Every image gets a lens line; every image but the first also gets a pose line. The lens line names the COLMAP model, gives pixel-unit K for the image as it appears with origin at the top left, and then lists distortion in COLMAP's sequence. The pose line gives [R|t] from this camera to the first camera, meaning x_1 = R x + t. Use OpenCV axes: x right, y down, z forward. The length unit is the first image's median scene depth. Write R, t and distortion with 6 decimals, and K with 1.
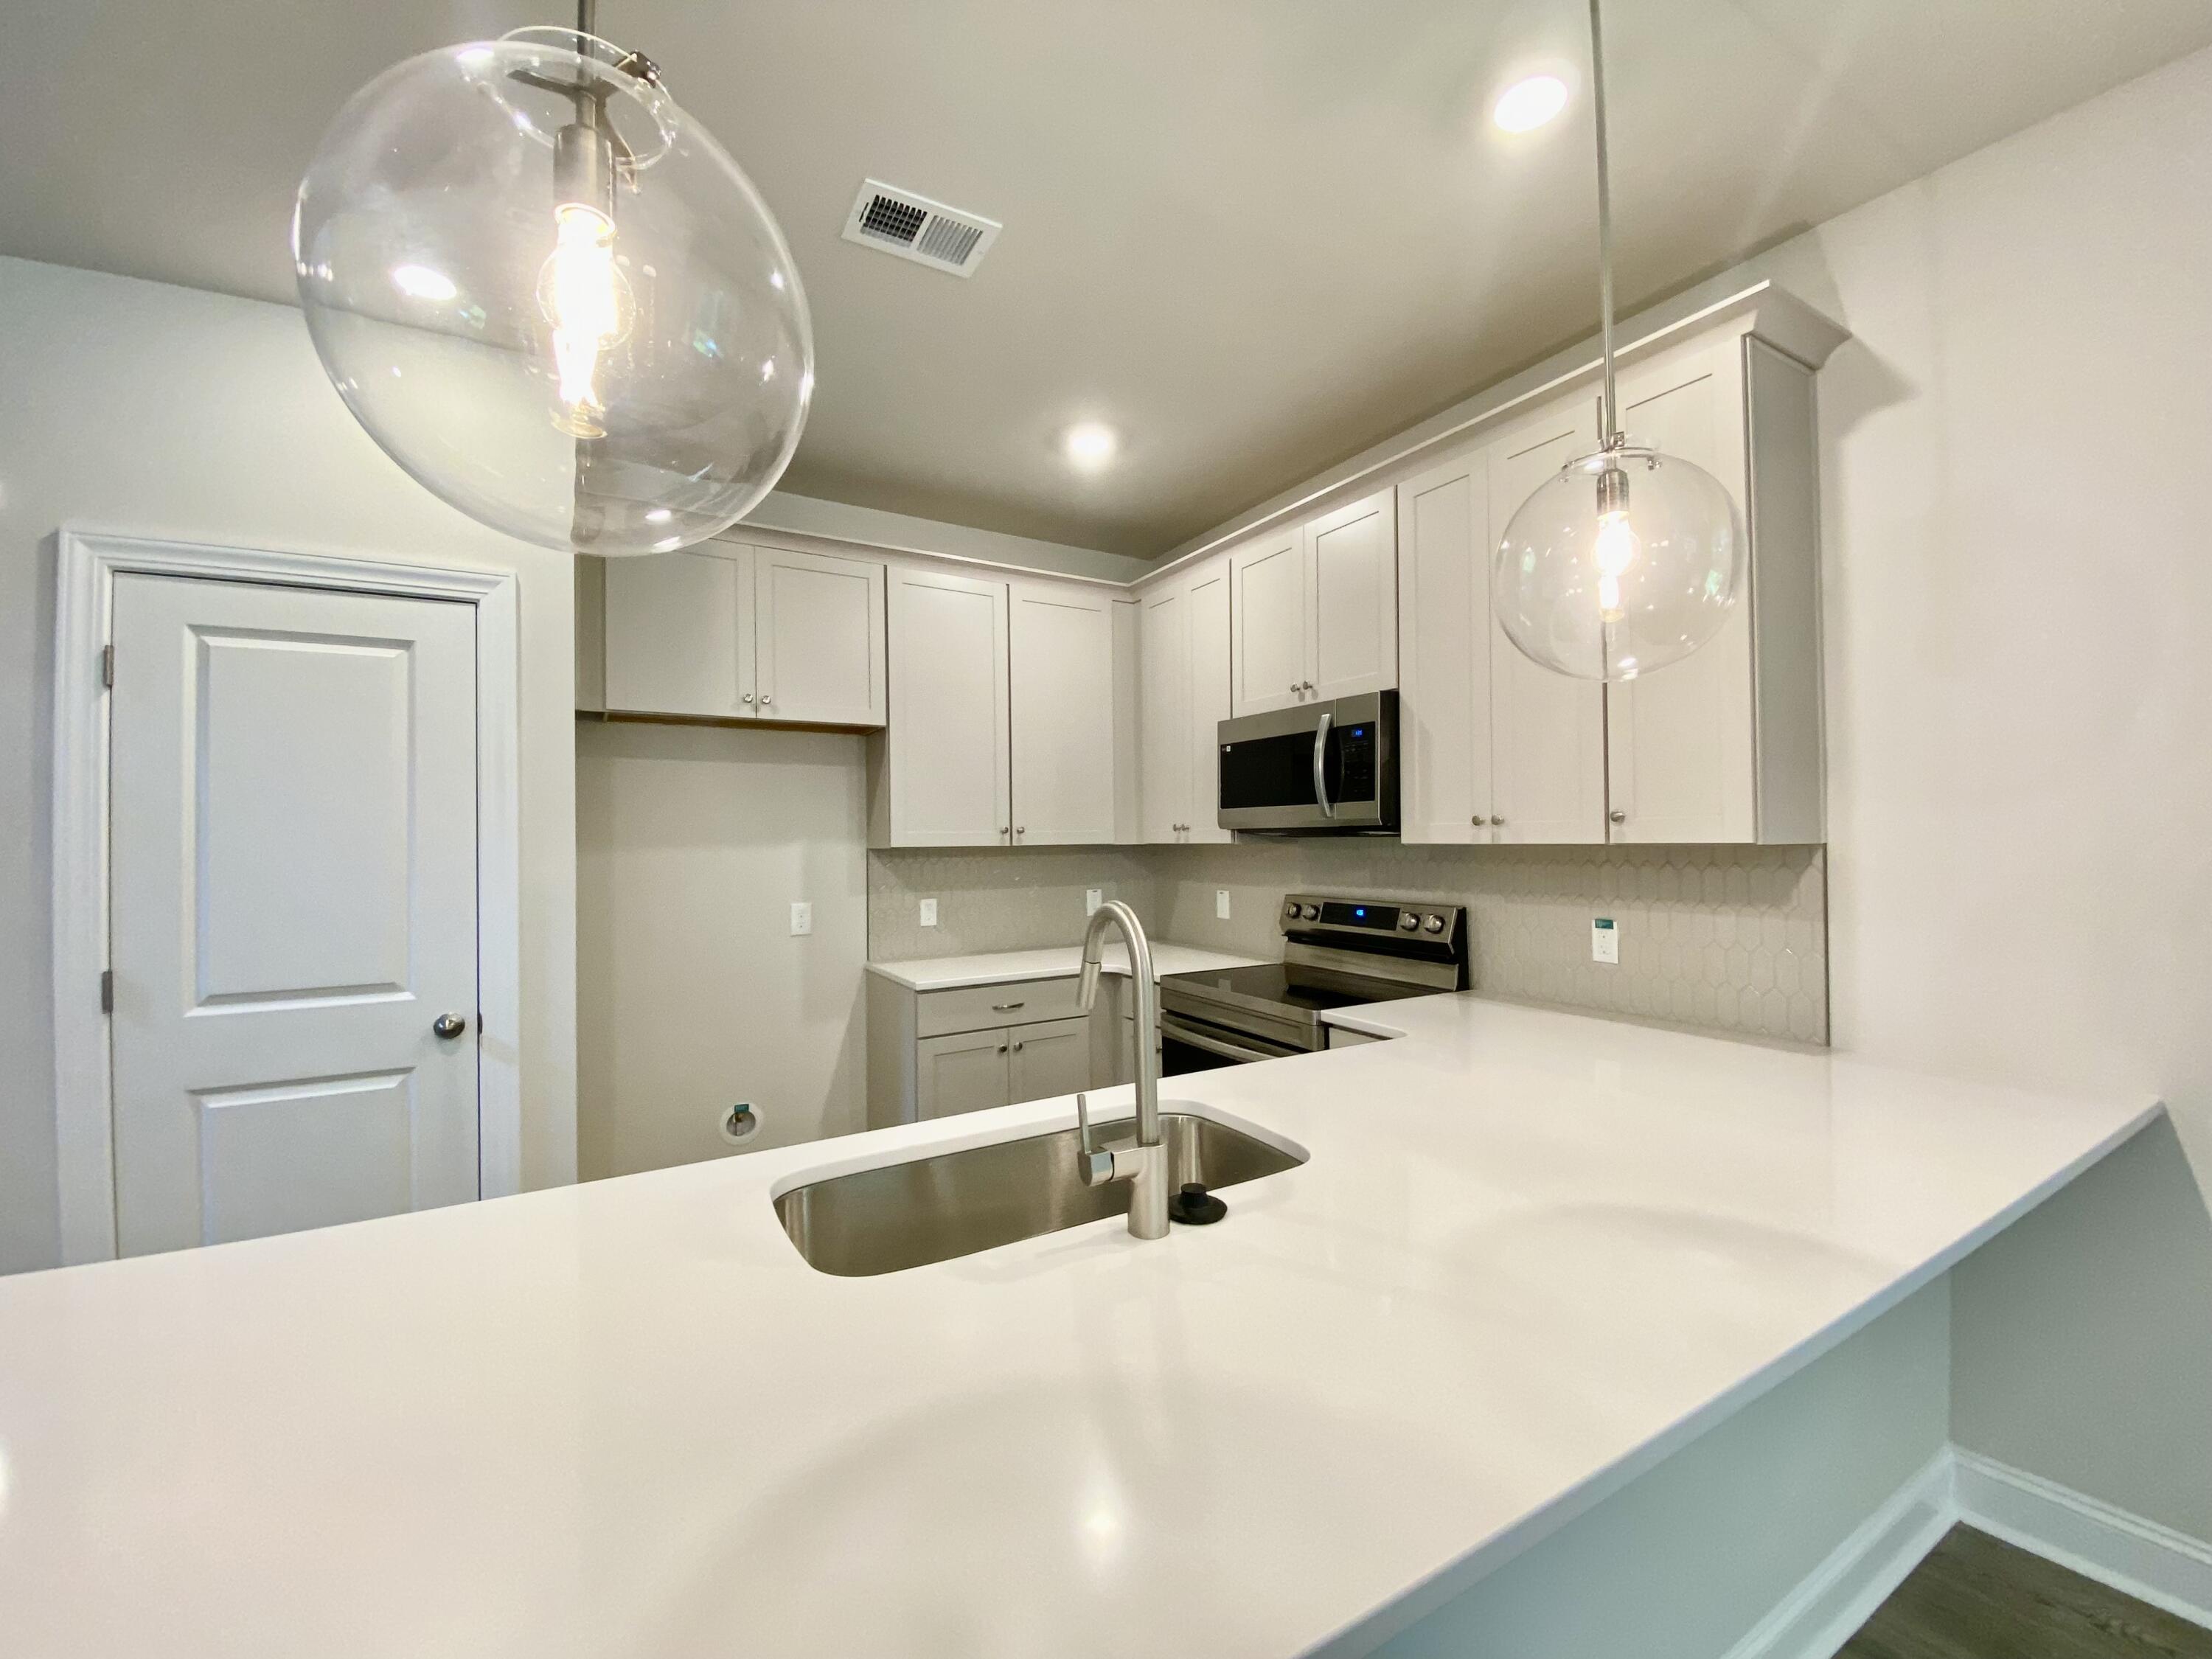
lens RADIAL K [[905.6, 0, 1112.5], [0, 905.6, 830.2], [0, 0, 1]] dist [0.050166, 0.000087]
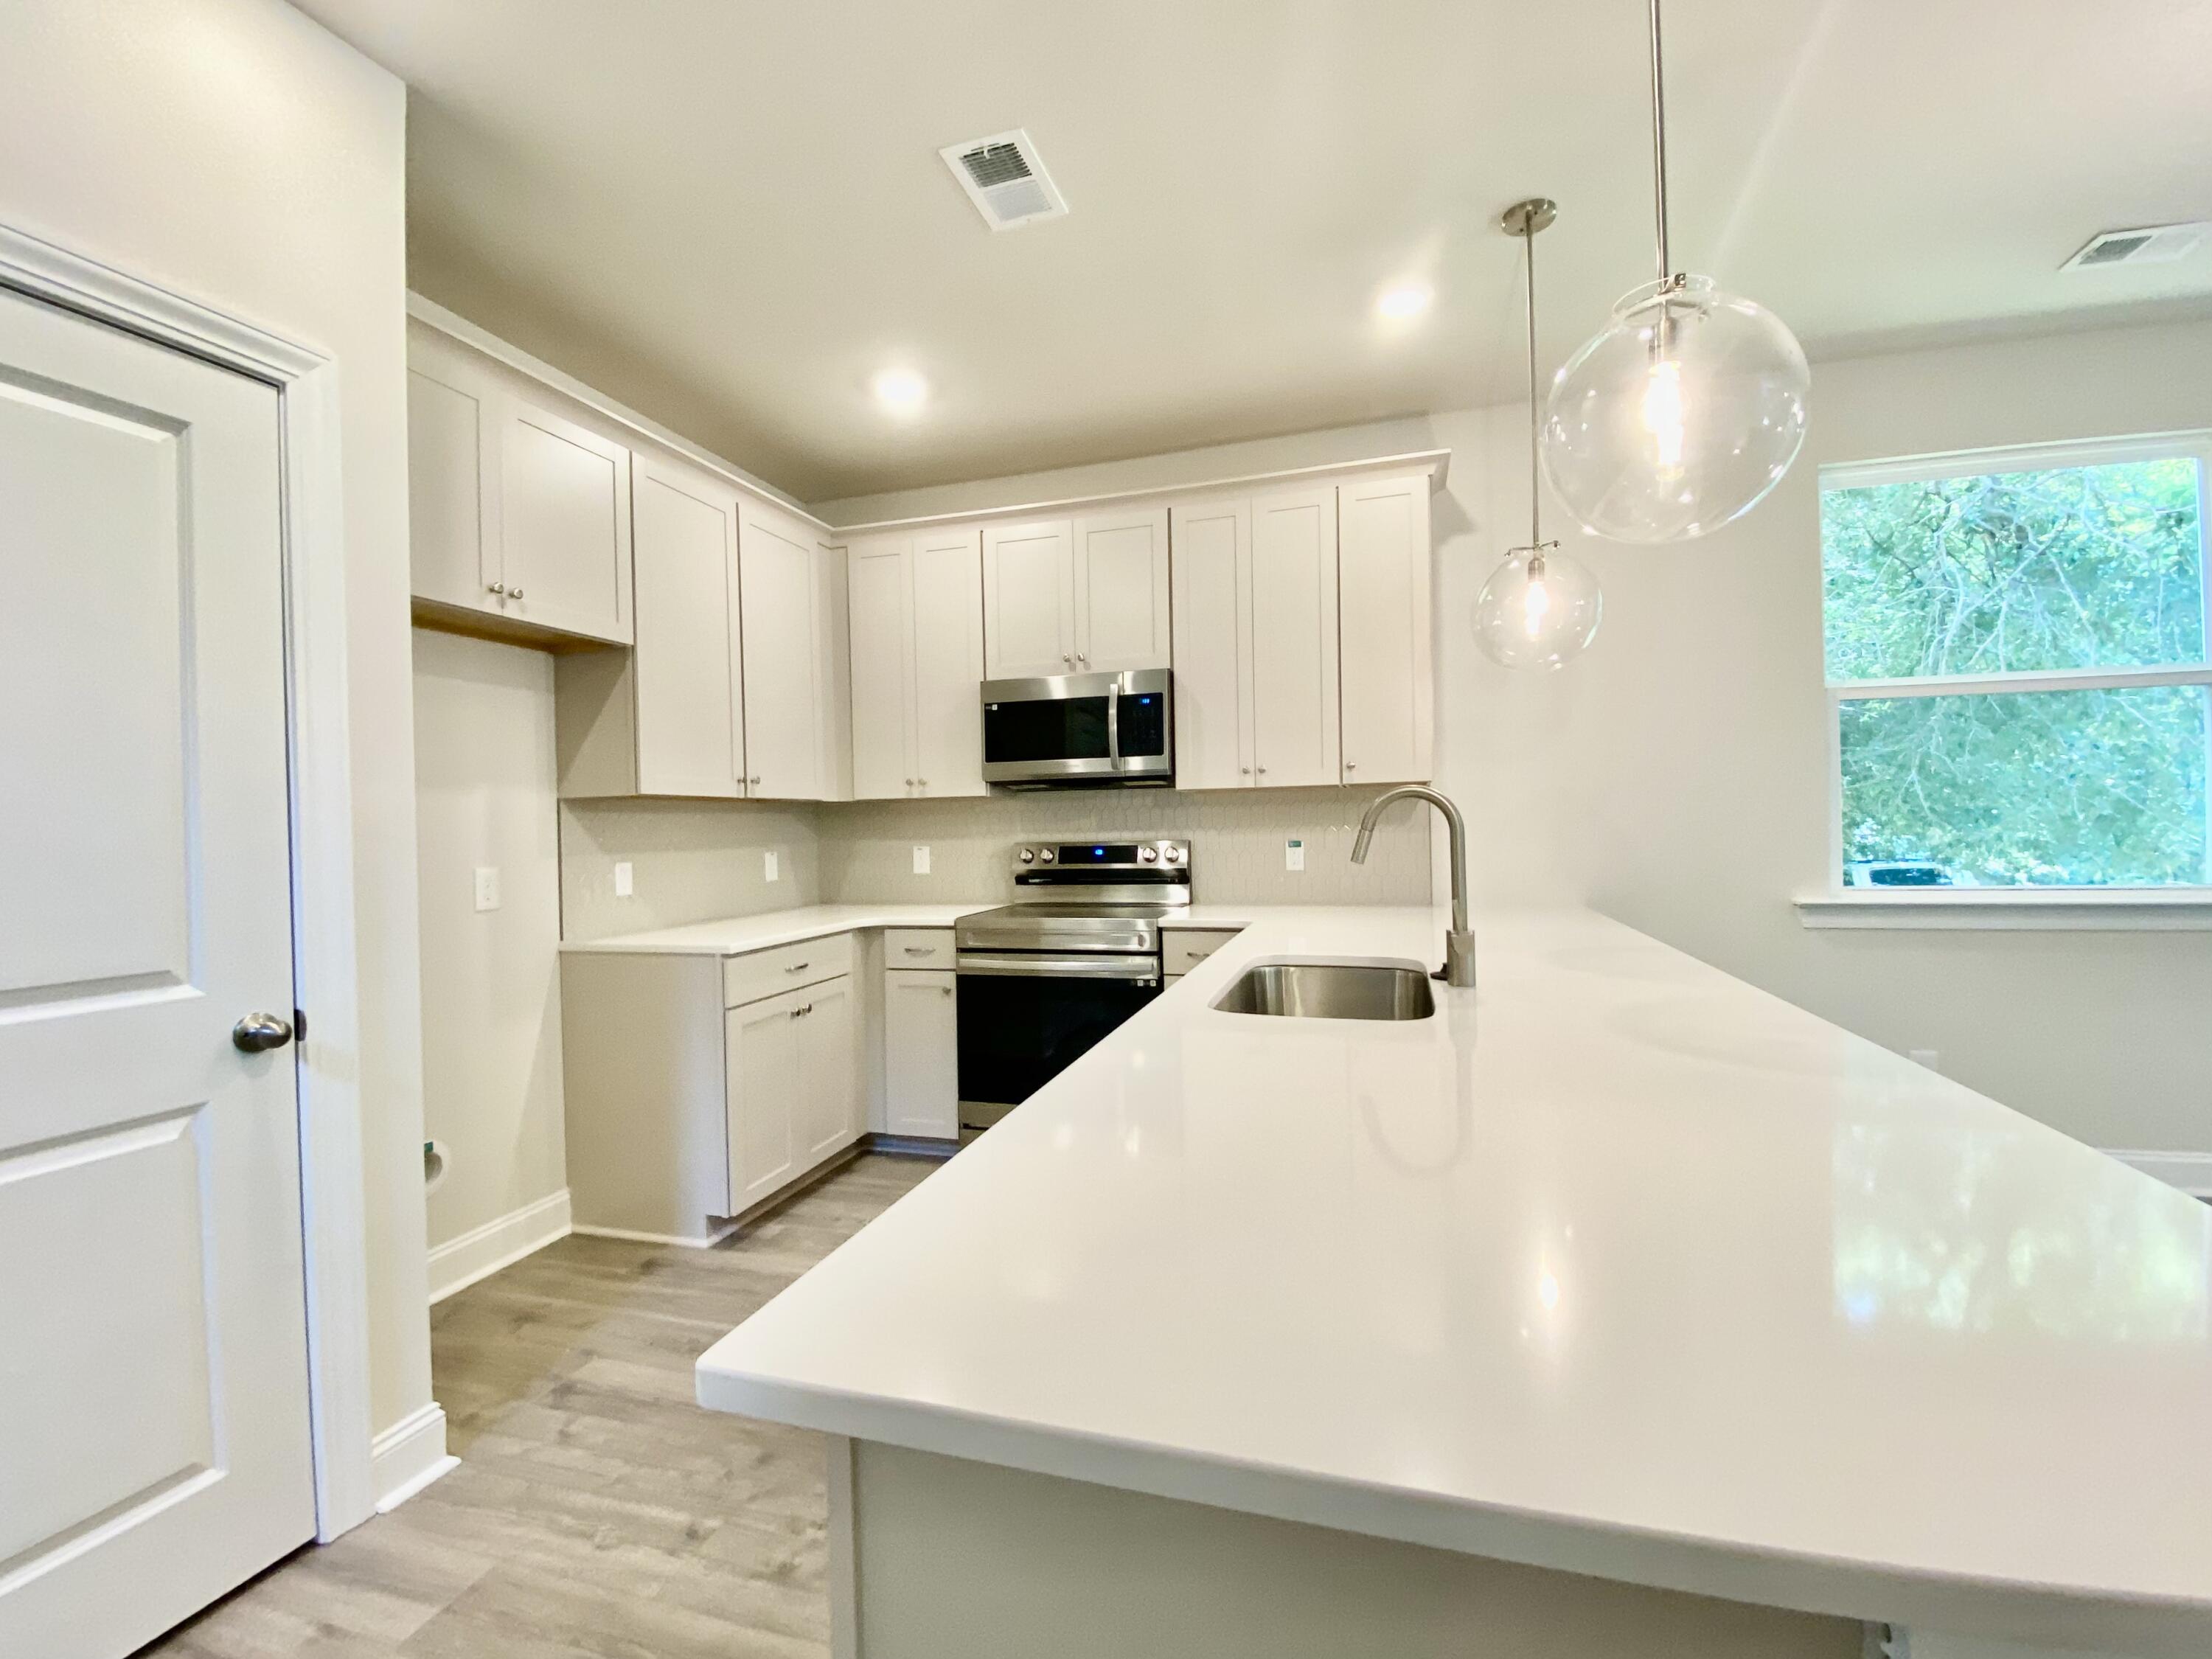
lens RADIAL K [[1006.6, 0, 1043.9], [0, 1006.6, 846.9], [0, 0, 1]] dist [0.055214, -0.000852]
pose [[0.727684, -0.016147, 0.685722, -0.691602], [0.009002, 0.999862, 0.013992, 0.064090], [-0.685853, -0.004008, 0.727729, 0.081170]]
